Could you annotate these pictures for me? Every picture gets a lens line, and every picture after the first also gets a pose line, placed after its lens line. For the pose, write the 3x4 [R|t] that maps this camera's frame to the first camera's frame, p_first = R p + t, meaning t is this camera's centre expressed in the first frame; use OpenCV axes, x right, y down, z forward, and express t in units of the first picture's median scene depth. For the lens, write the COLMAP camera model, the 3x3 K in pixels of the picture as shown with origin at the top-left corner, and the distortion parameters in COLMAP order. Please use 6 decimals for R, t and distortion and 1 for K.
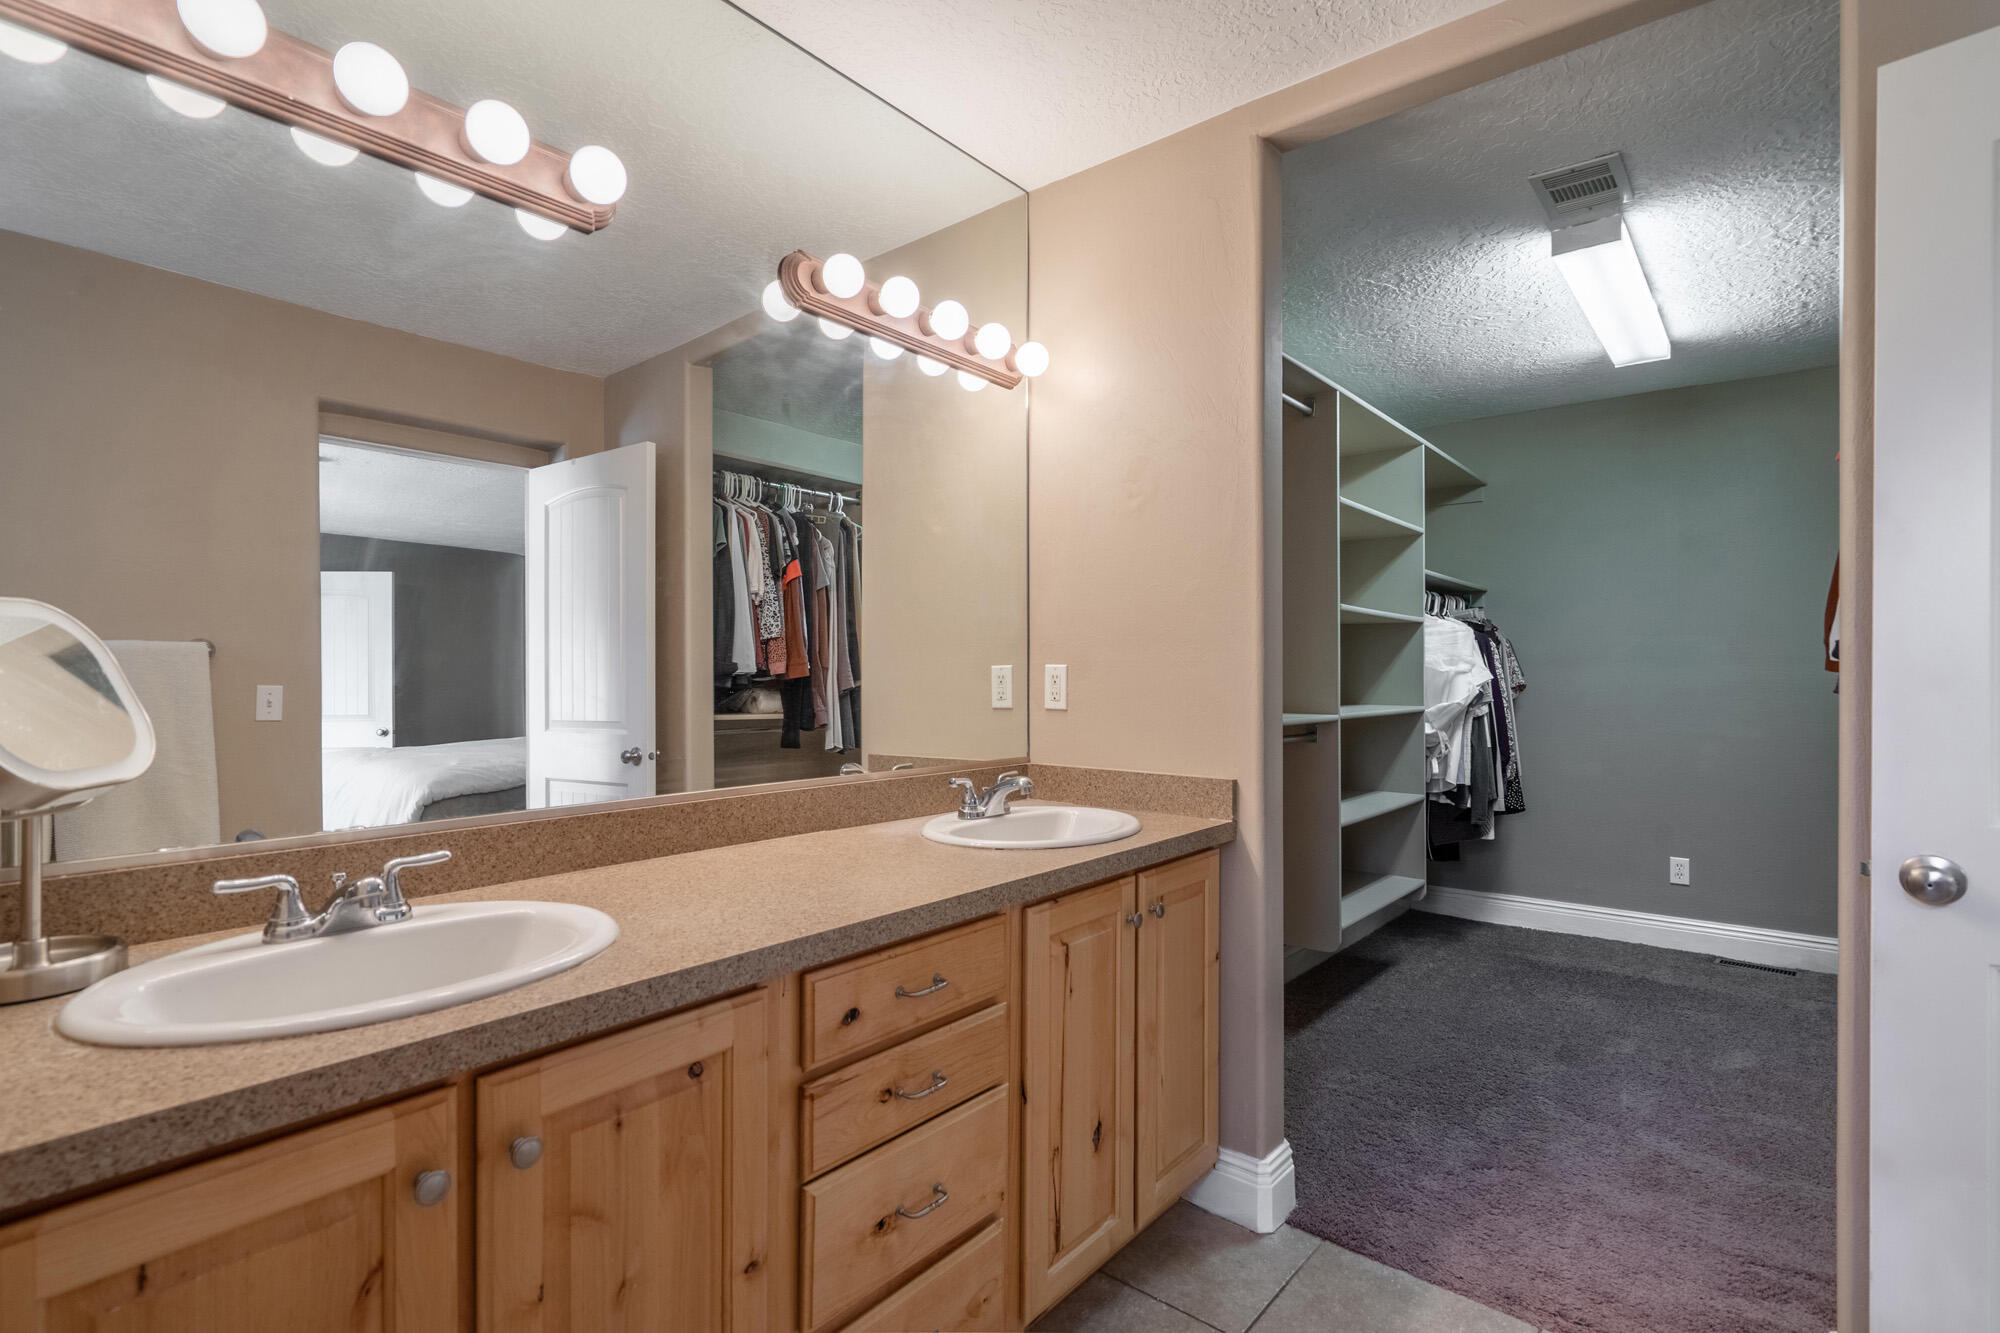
lens RADIAL K [[967.0, 0, 986.1], [0, 967.0, 655.3], [0, 0, 1]] dist [0.002436, 0.000688]
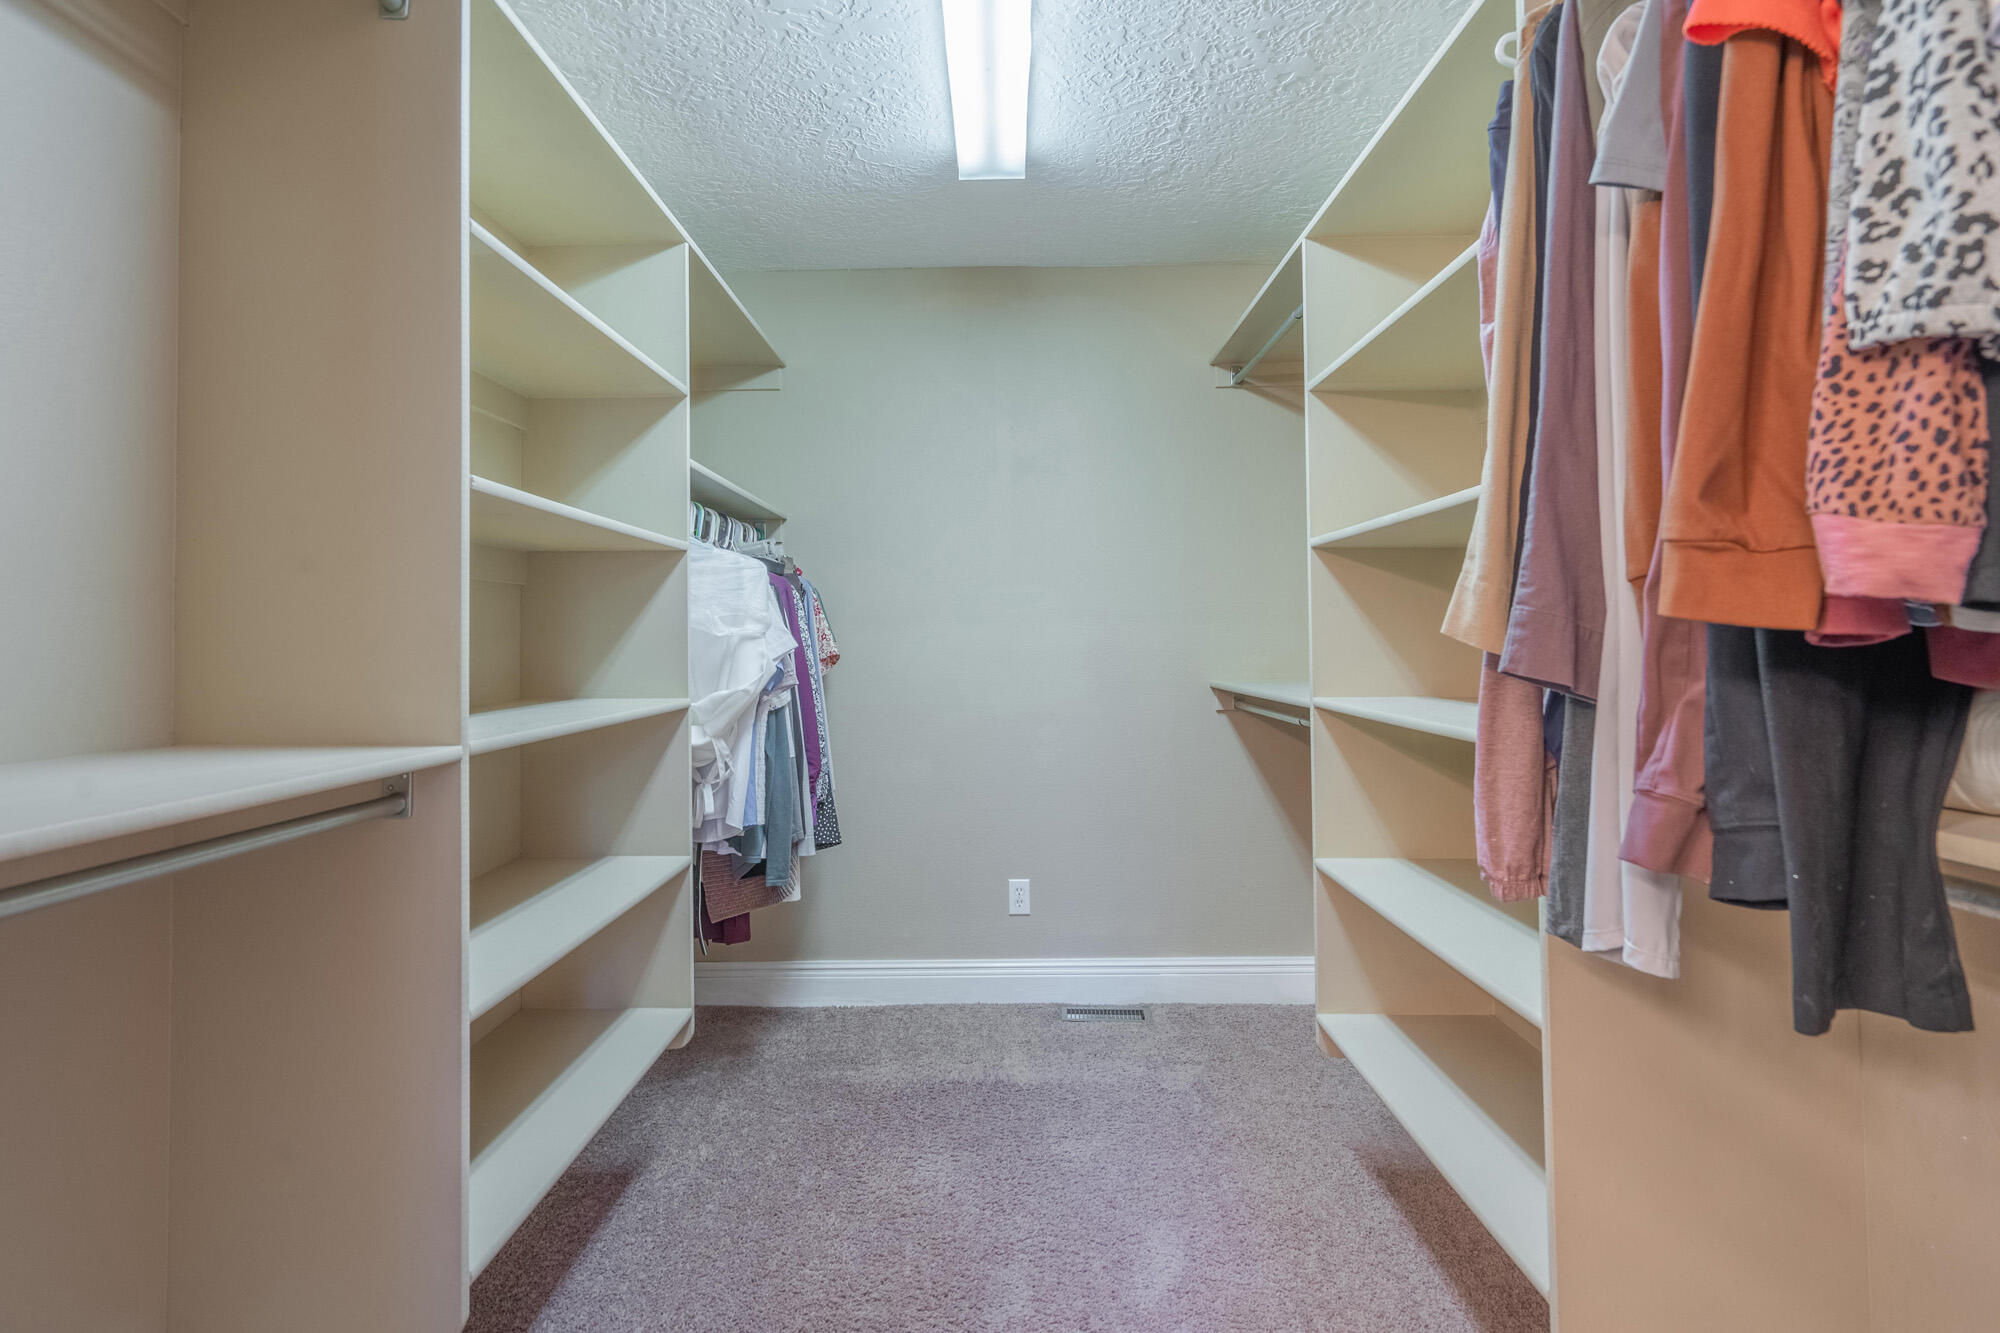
lens RADIAL K [[967.0, 0, 986.1], [0, 967.0, 655.3], [0, 0, 1]] dist [0.002436, 0.000688]
pose [[0.775656, -0.022274, 0.630763, 0.226540], [-0.000341, 0.999362, 0.035709, 0.007014], [-0.631156, -0.027913, 0.775153, 0.442948]]
